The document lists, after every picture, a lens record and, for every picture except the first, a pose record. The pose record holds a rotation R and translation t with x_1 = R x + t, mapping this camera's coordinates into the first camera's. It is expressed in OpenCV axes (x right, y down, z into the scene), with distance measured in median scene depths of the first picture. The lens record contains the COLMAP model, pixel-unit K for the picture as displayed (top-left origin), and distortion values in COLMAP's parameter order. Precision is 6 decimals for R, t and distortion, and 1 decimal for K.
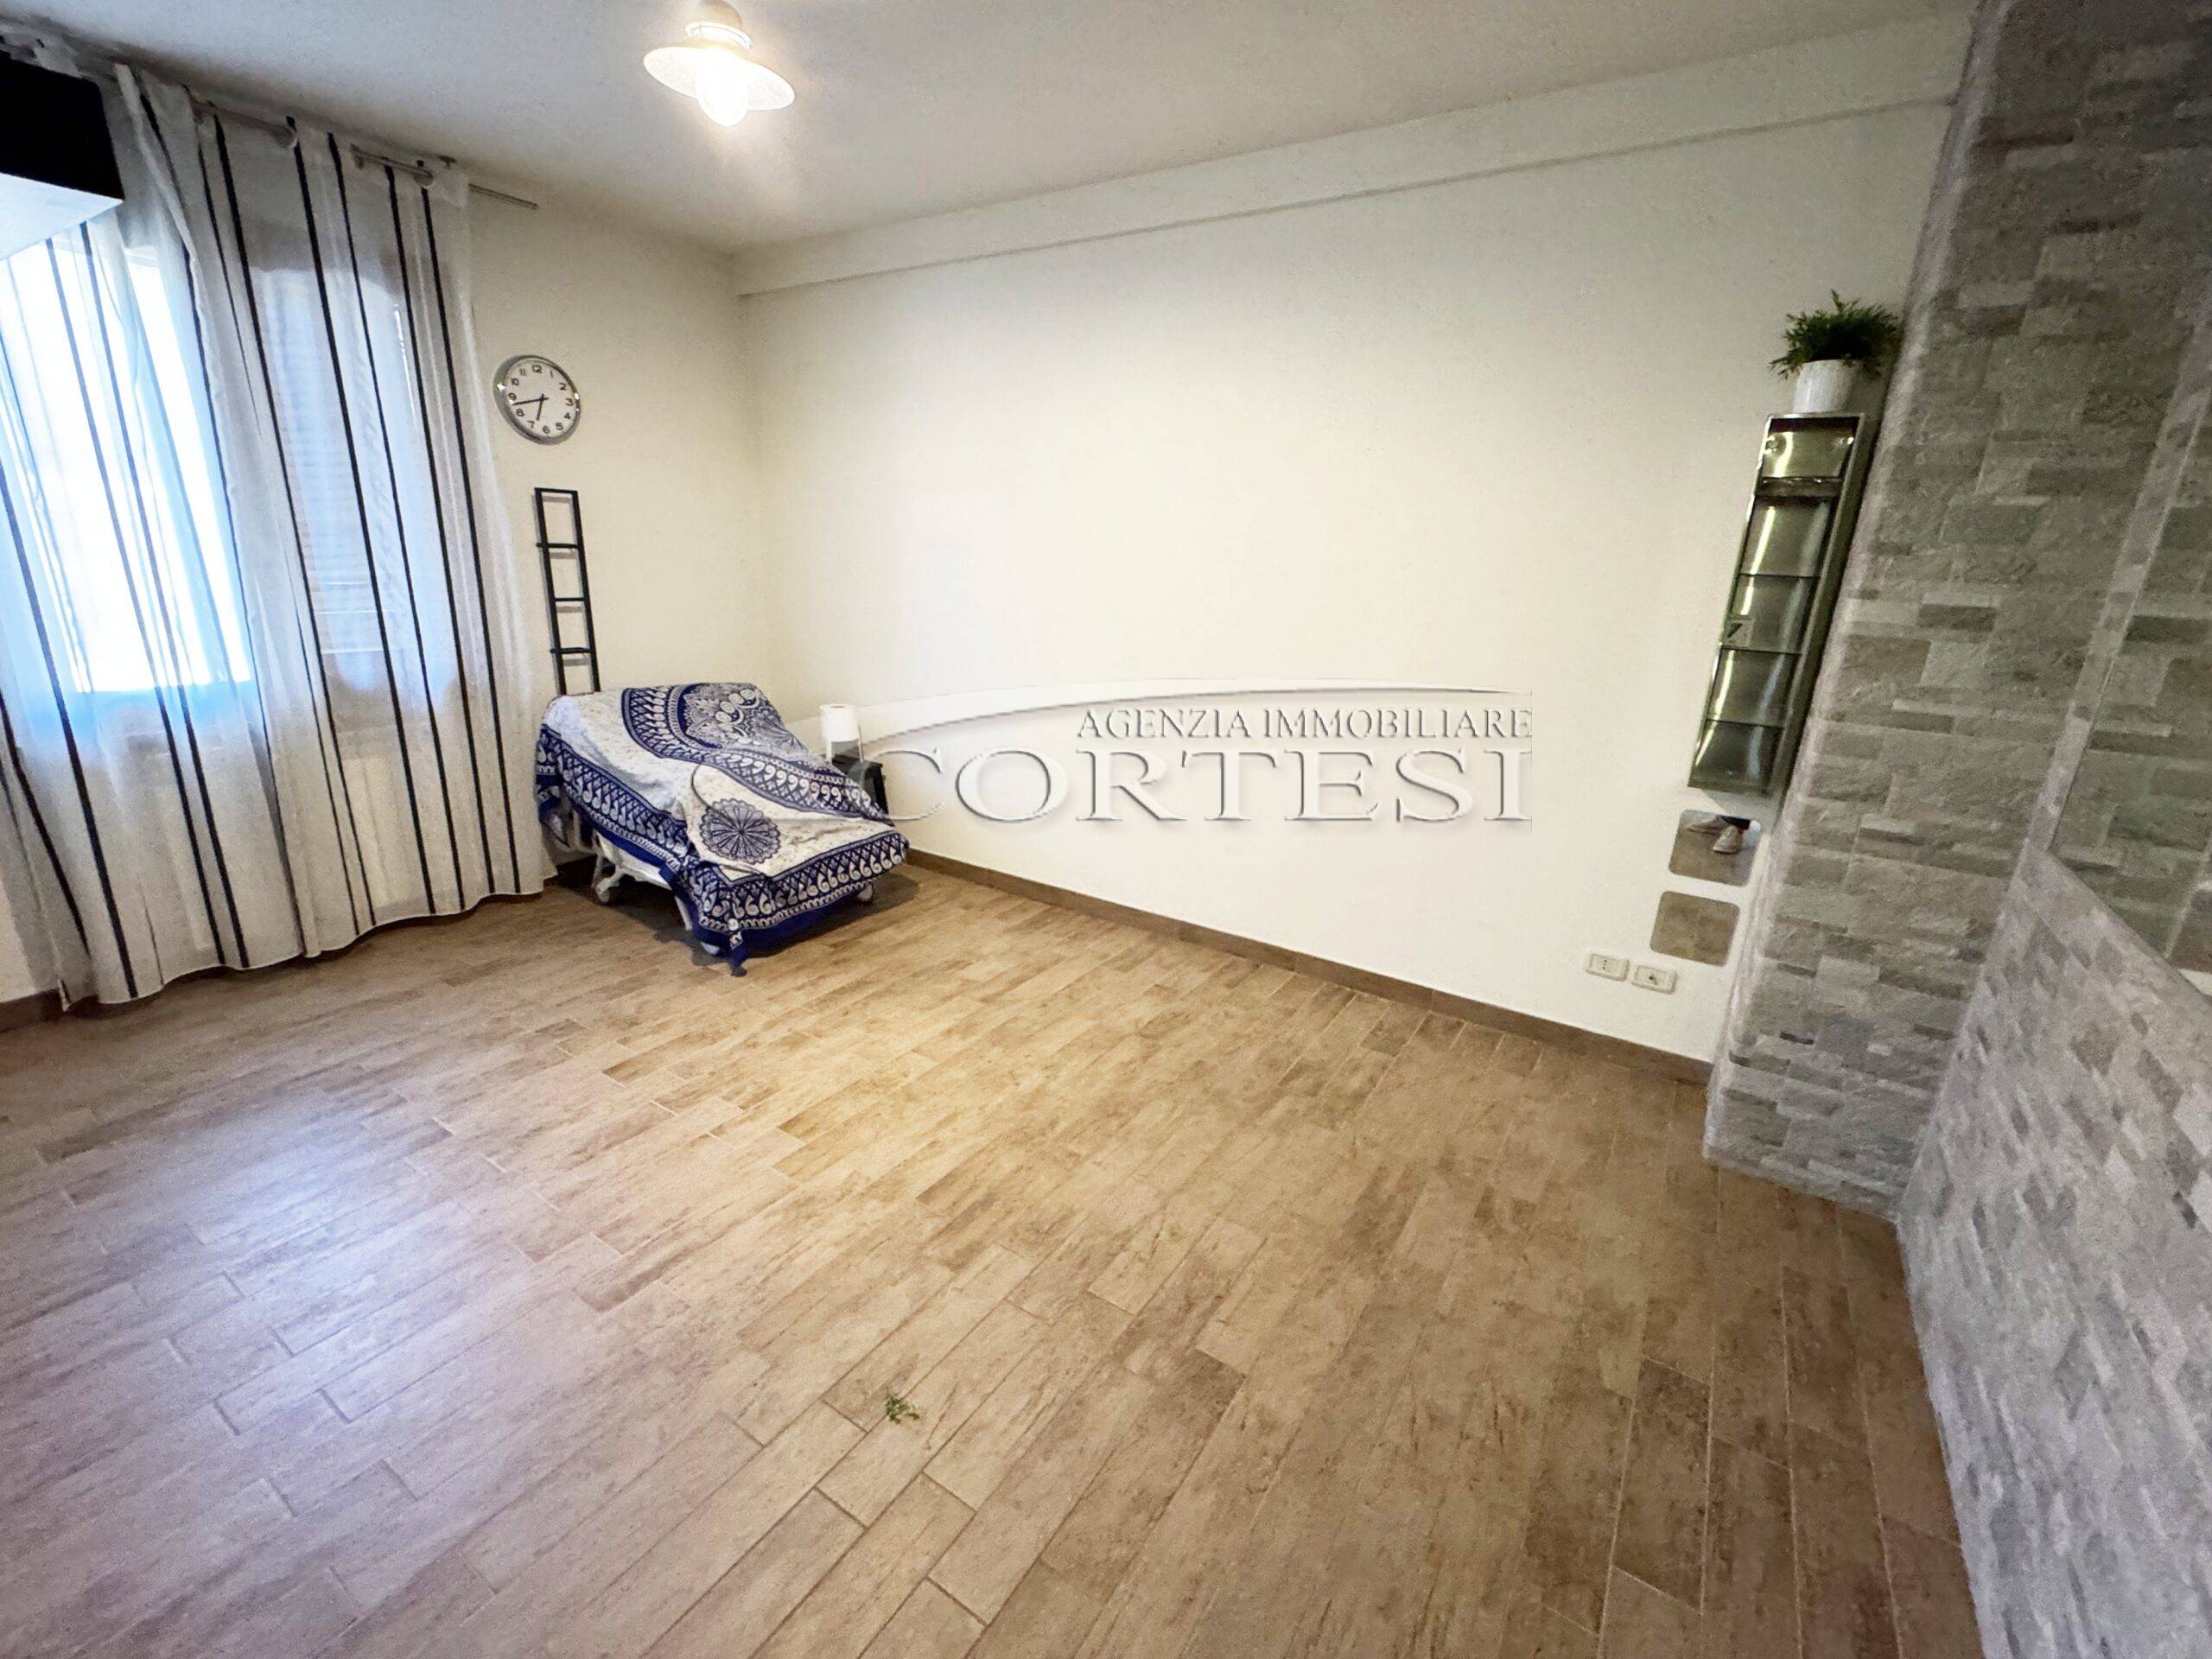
lens RADIAL K [[930.0, 0, 1101.9], [0, 930.0, 835.7], [0, 0, 1]] dist [-0.000865, -0.000302]
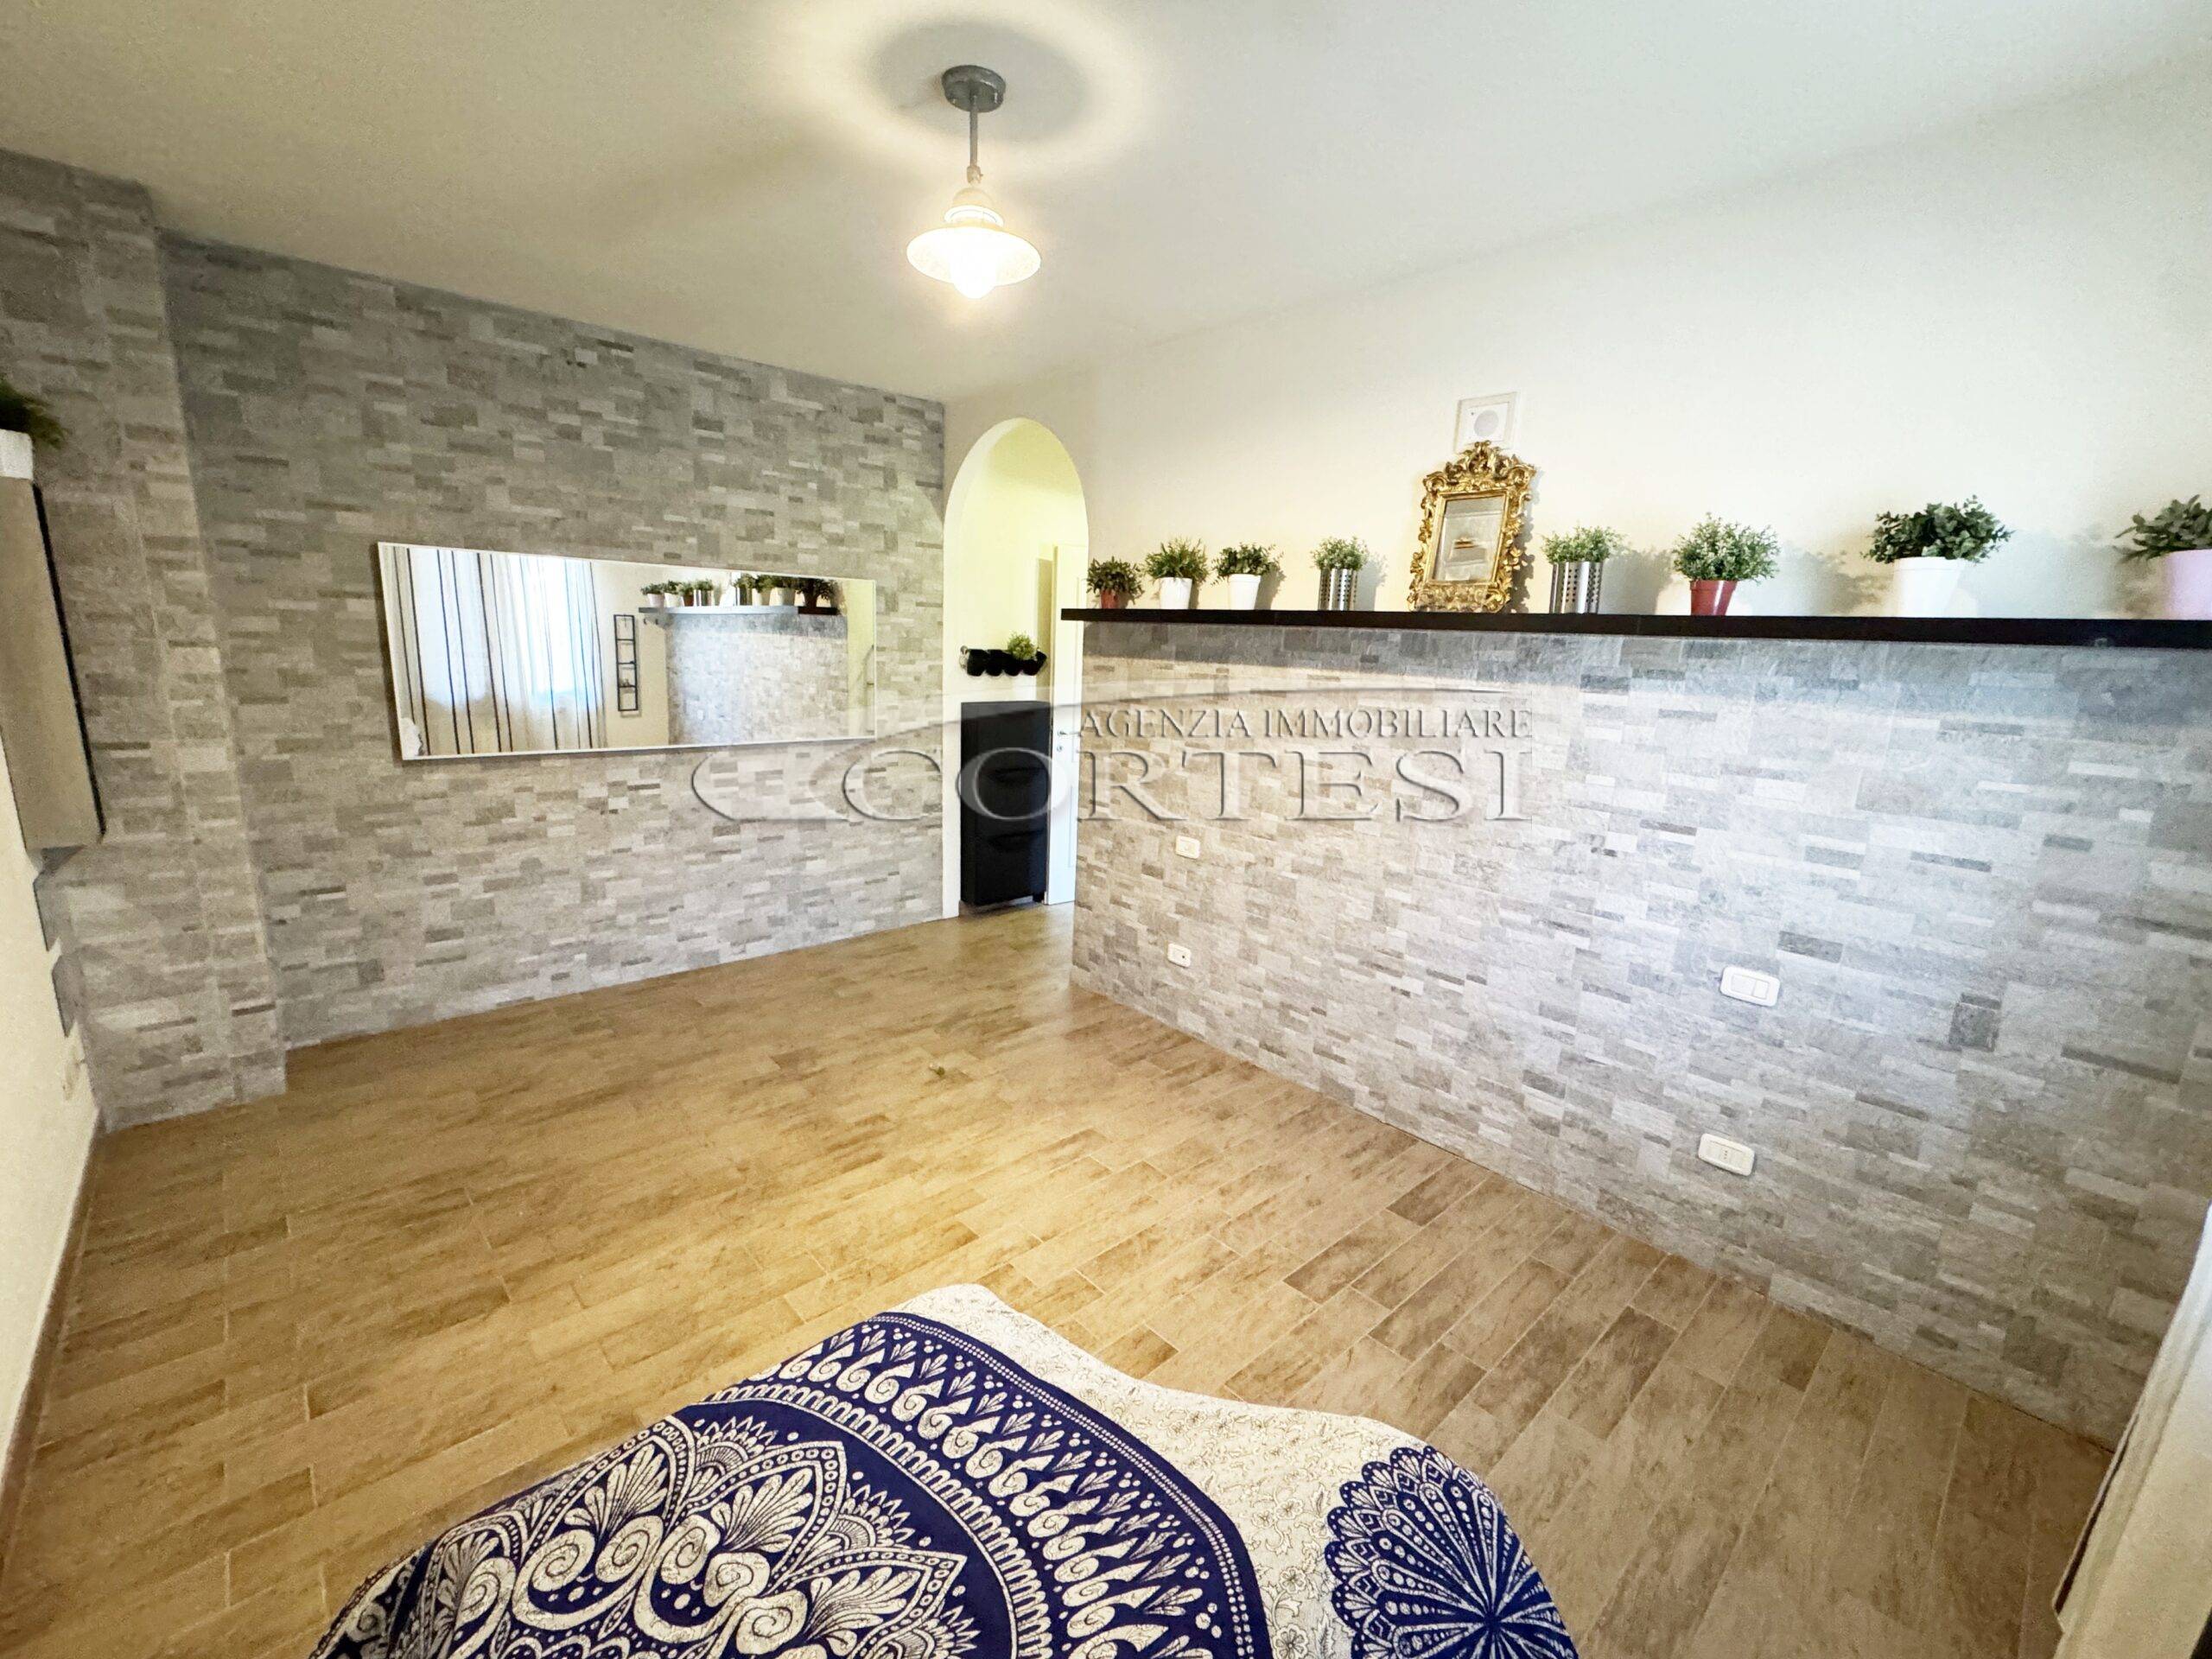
lens RADIAL K [[956.8, 0, 1159.2], [0, 956.8, 851.9], [0, 0, 1]] dist [-0.009365, -0.000369]
pose [[-0.976479, -0.120205, 0.178995, -0.541251], [-0.014774, 0.865524, 0.500649, -0.463287], [-0.215105, 0.486228, -0.846943, 1.306118]]
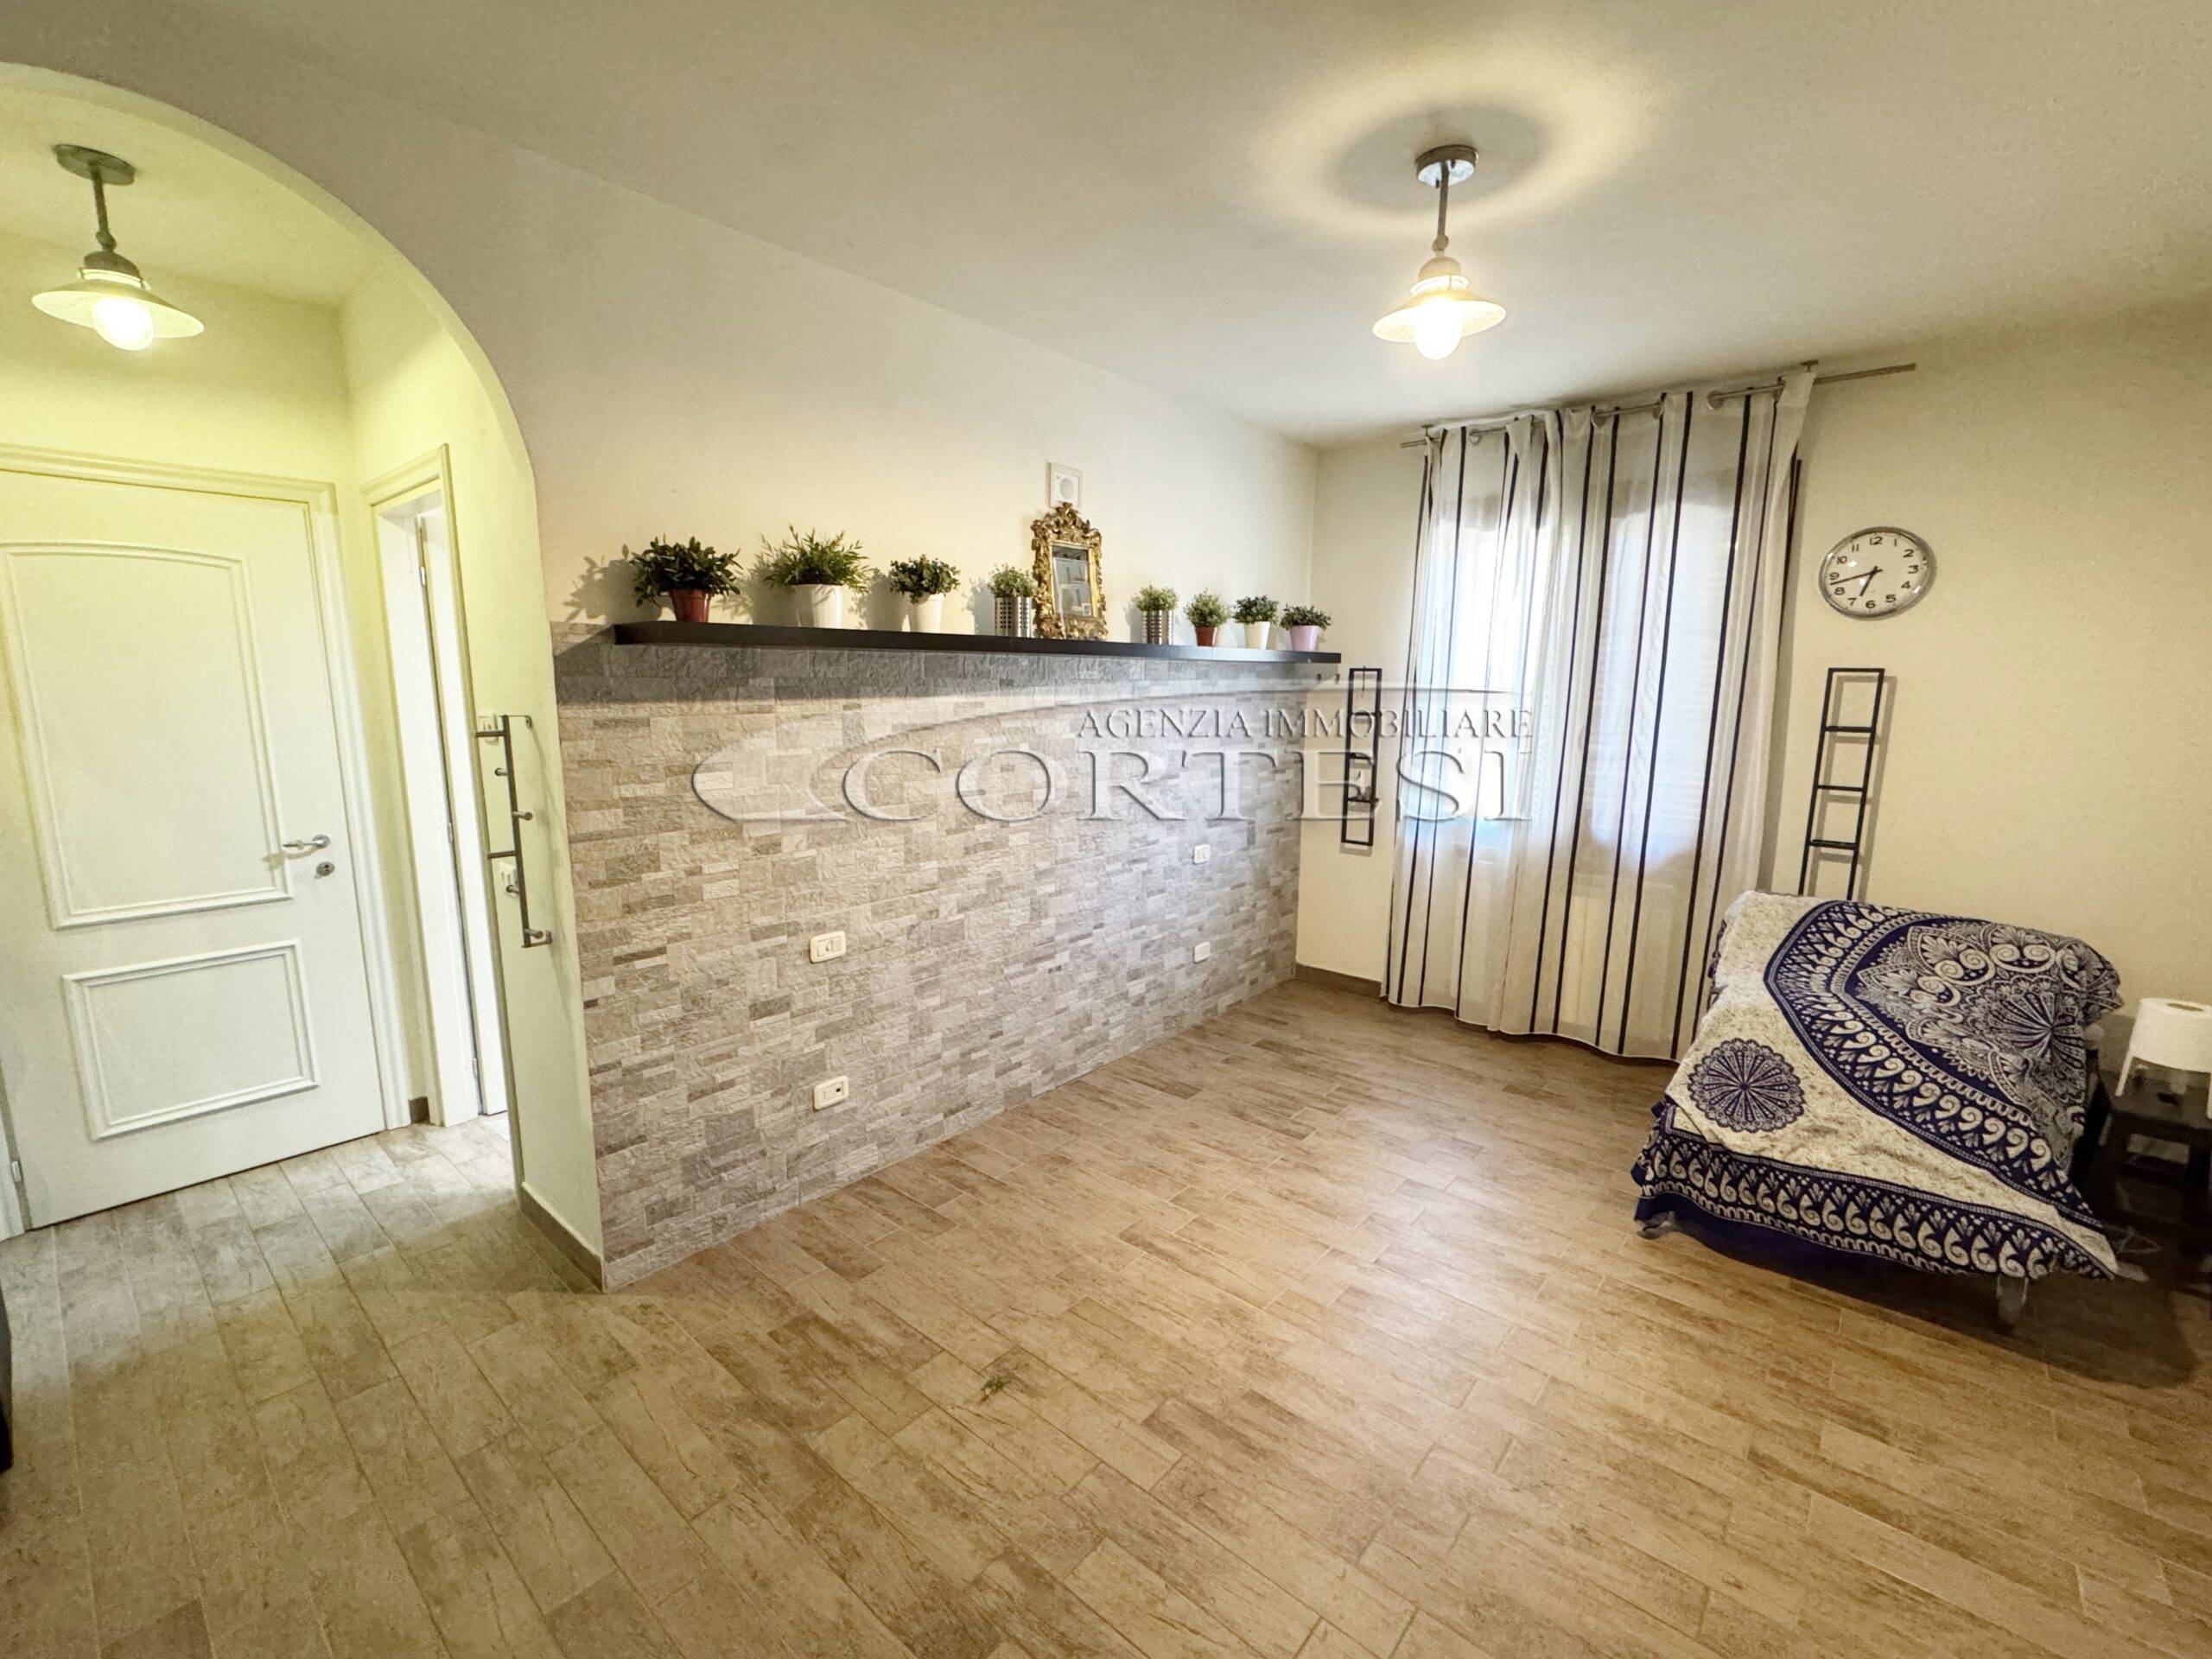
lens RADIAL K [[930.0, 0, 1101.9], [0, 930.0, 835.7], [0, 0, 1]] dist [-0.000865, -0.000302]
pose [[-0.116781, 0.128305, -0.984835, 0.480782], [-0.306787, 0.938464, 0.158642, -0.172708], [0.944587, 0.320661, -0.070232, 0.526282]]
